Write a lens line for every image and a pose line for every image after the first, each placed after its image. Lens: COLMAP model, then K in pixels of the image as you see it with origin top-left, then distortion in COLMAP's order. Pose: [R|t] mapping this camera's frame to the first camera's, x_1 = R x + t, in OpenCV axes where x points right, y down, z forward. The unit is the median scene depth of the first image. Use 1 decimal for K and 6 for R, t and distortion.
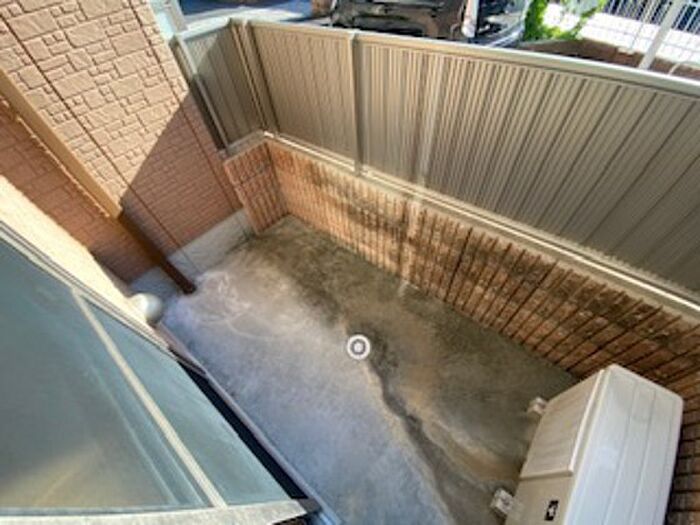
lens RADIAL K [[287.2, 0, 345.6], [0, 287.2, 264.0], [0, 0, 1]] dist [0.001229, -0.001814]
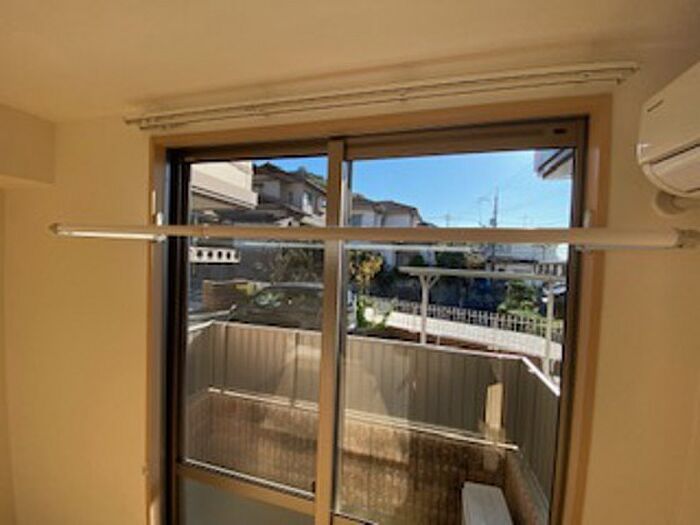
lens RADIAL K [[287.2, 0, 347.7], [0, 287.2, 262.1], [0, 0, 1]] dist [0.001229, -0.001814]
pose [[0.906931, 0.085847, 0.412440, -0.371581], [0.261060, 0.653858, -0.710153, 0.332746], [-0.330642, 0.751731, 0.570593, -0.508959]]
